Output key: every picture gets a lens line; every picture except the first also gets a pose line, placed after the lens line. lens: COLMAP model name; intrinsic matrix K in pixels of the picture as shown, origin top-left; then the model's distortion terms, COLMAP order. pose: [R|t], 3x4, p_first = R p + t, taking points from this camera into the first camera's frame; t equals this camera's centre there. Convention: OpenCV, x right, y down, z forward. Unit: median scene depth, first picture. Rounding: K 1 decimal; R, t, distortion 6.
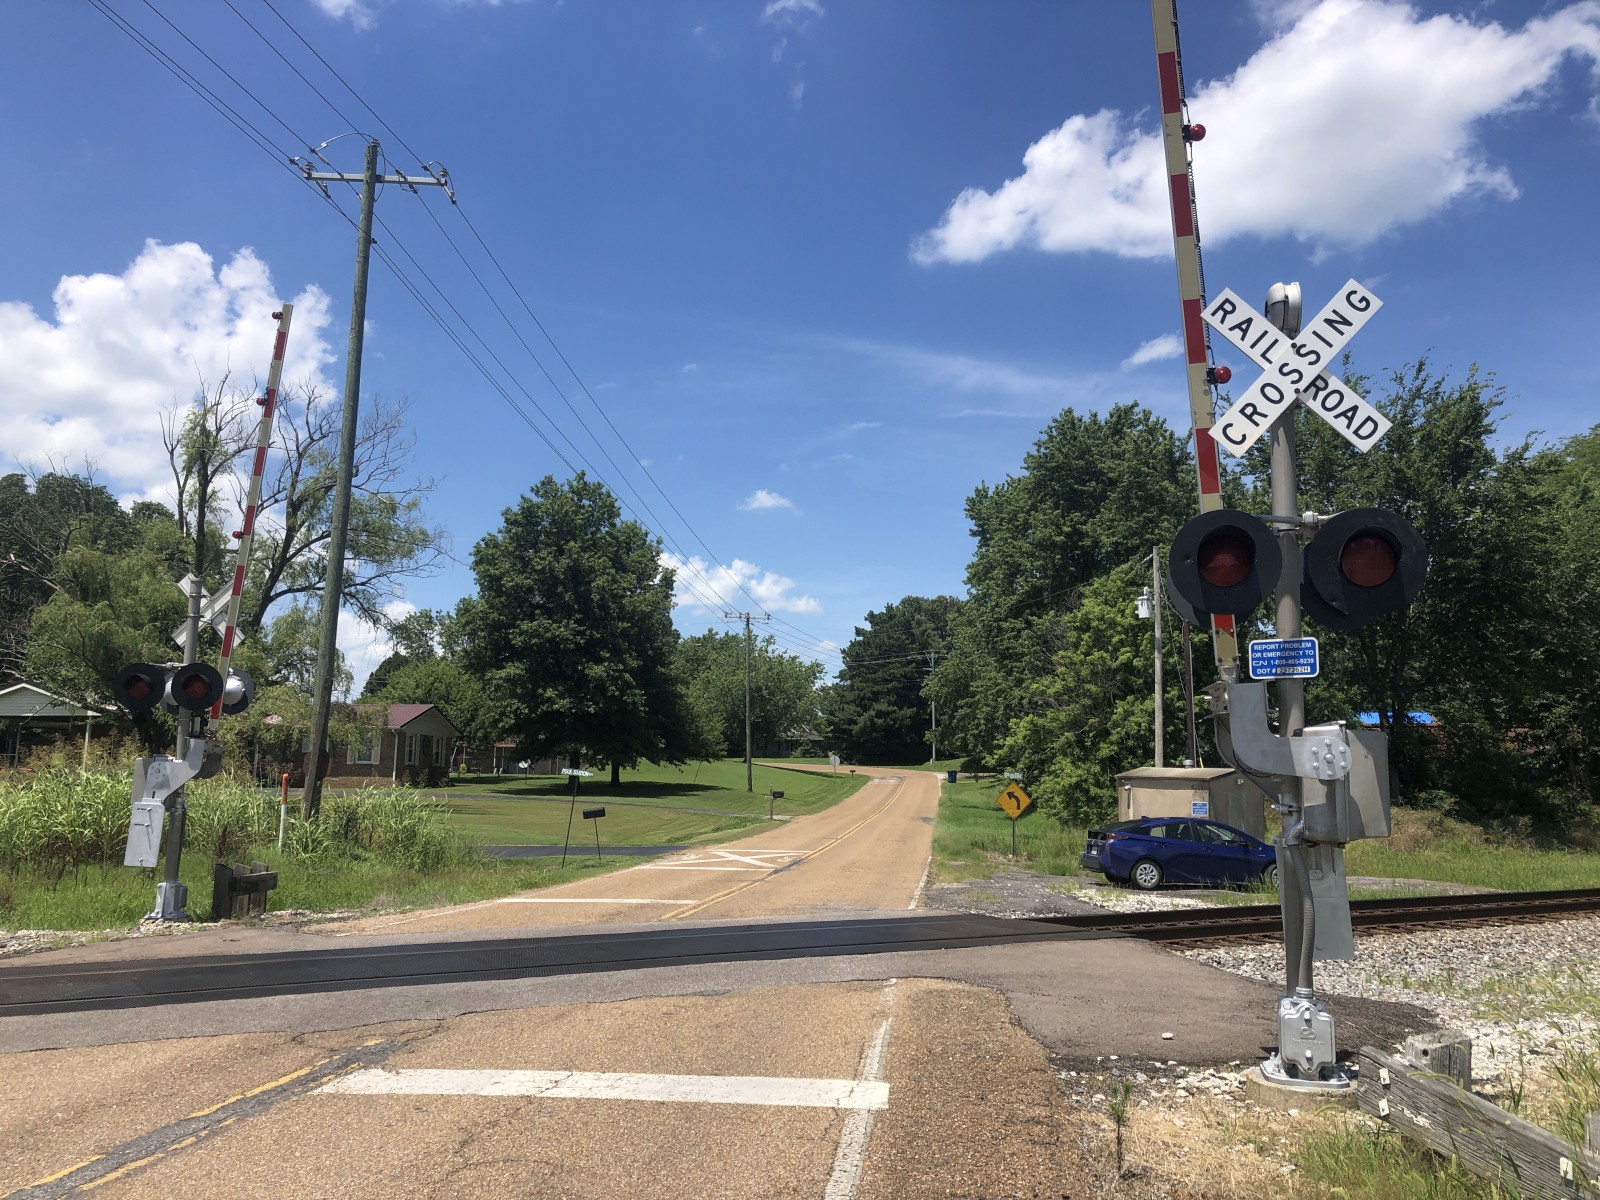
lens RADIAL K [[1303.9, 0, 801.0], [0, 1303.9, 557.6], [0, 0, 1]] dist [0.077006, -0.089572]
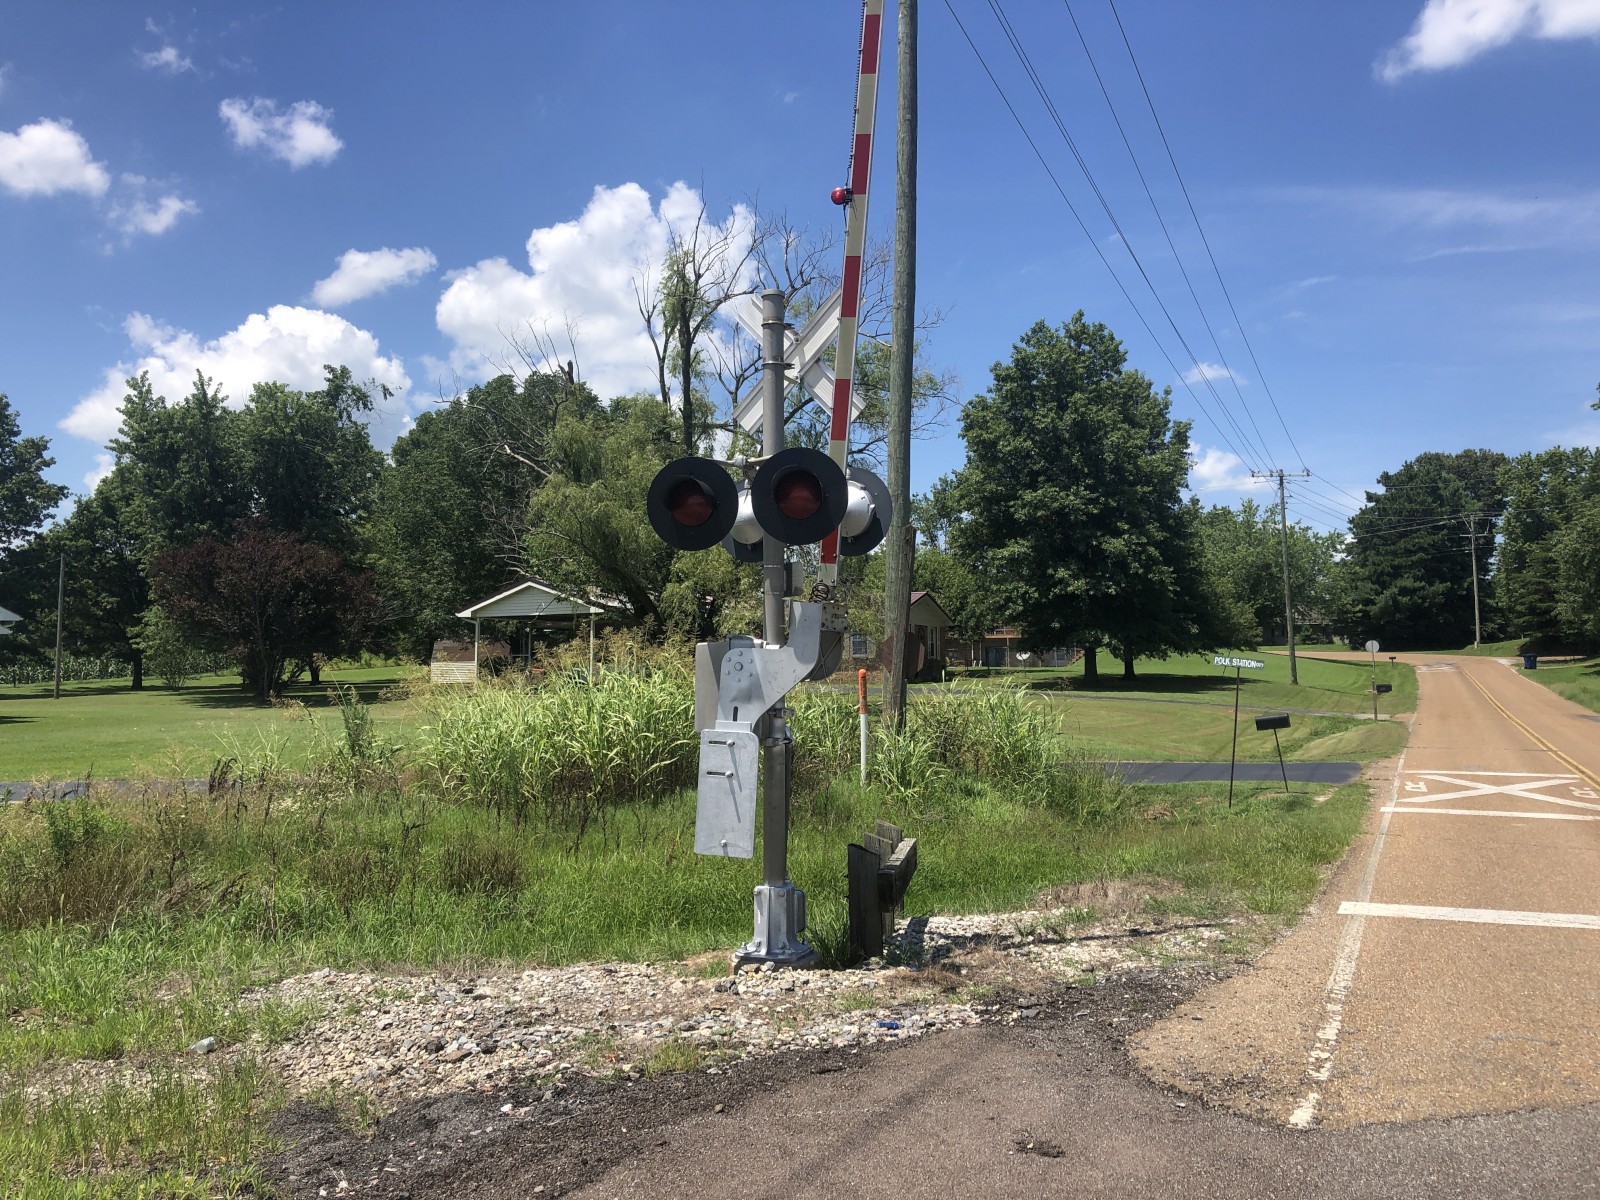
lens RADIAL K [[1335.3, 0, 803.7], [0, 1335.3, 555.6], [0, 0, 1]] dist [0.058451, -0.100016]
pose [[0.945046, -0.046501, -0.323614, -0.066708], [0.072615, 0.994964, 0.069088, 0.019104], [0.318772, -0.088791, 0.943663, 0.119020]]
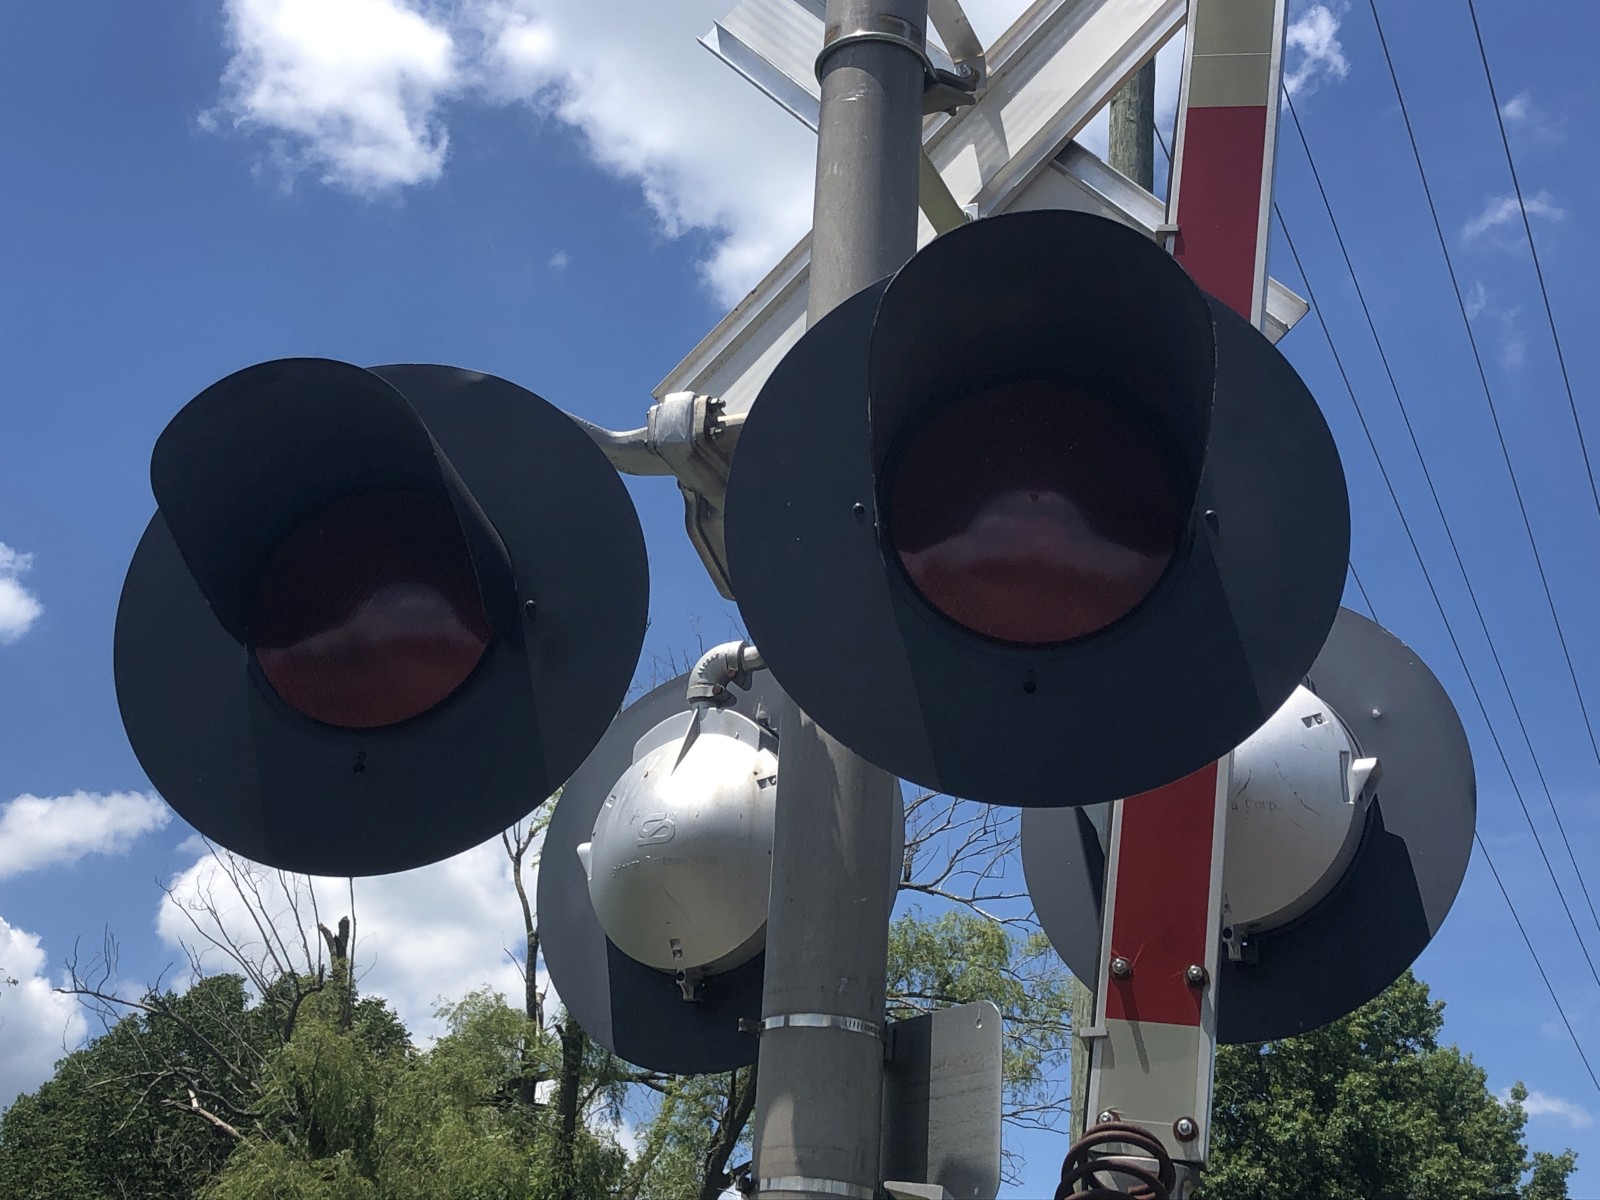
lens RADIAL K [[2261.3, 0, 800.0], [0, 2261.3, 600.0], [0, 0, 1]] dist [0.098704, -0.034215]
pose [[0.949307, -0.100471, -0.297863, -0.108476], [0.017235, 0.962758, -0.269813, 0.036028], [0.313878, 0.251002, 0.915685, 0.223834]]
